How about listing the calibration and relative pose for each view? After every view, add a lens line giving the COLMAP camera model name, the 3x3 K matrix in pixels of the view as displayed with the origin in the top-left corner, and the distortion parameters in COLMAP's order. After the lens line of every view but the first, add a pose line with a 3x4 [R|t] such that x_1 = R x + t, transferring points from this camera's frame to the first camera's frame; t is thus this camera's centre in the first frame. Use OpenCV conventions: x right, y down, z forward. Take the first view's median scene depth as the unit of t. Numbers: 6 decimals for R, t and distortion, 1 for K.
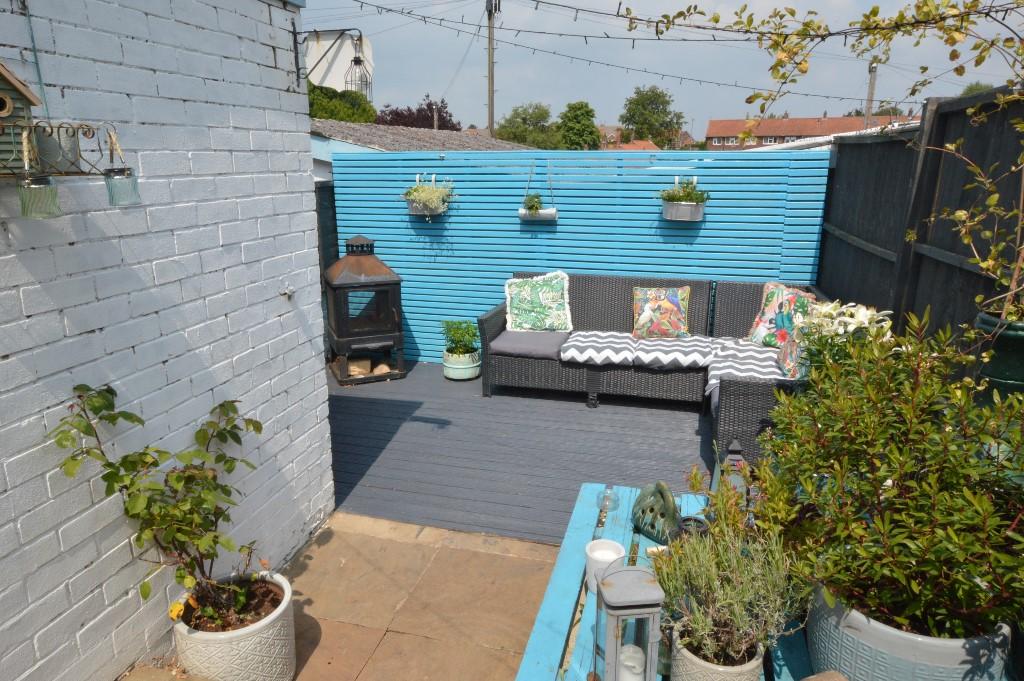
lens RADIAL K [[699.5, 0, 512.0], [0, 699.5, 340.5], [0, 0, 1]] dist [-0.001920, -0.000038]
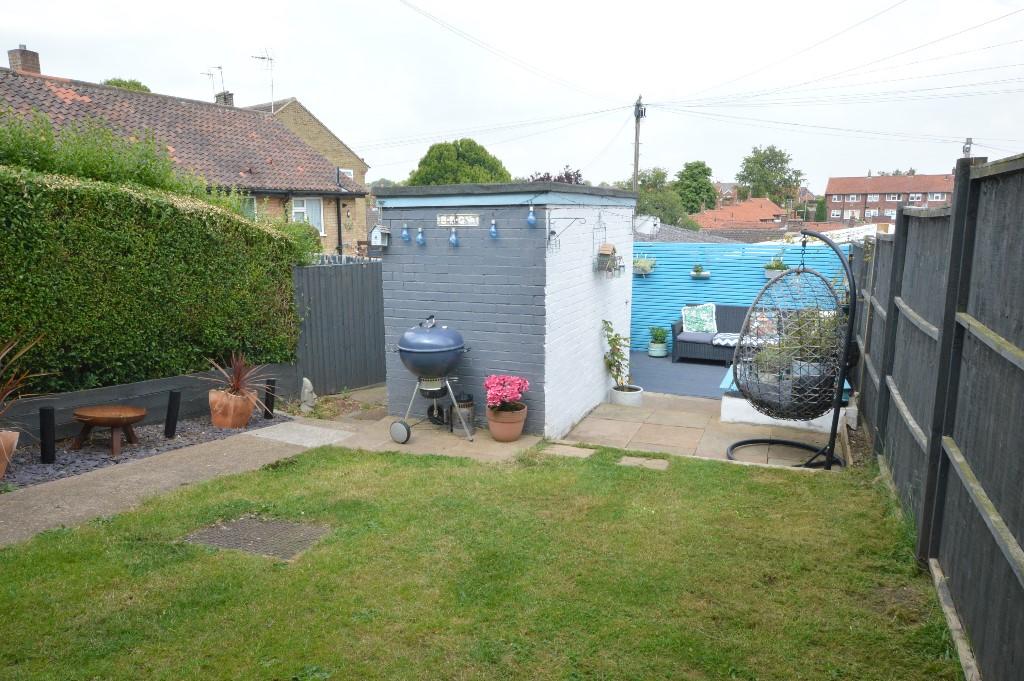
lens RADIAL K [[699.5, 0, 512.0], [0, 699.5, 340.5], [0, 0, 1]] dist [-0.001920, -0.000038]
pose [[0.987757, 0.027070, -0.153636, -0.049632], [-0.038284, 0.996776, -0.070510, 0.046030], [0.151232, 0.075528, 0.985609, -0.282302]]
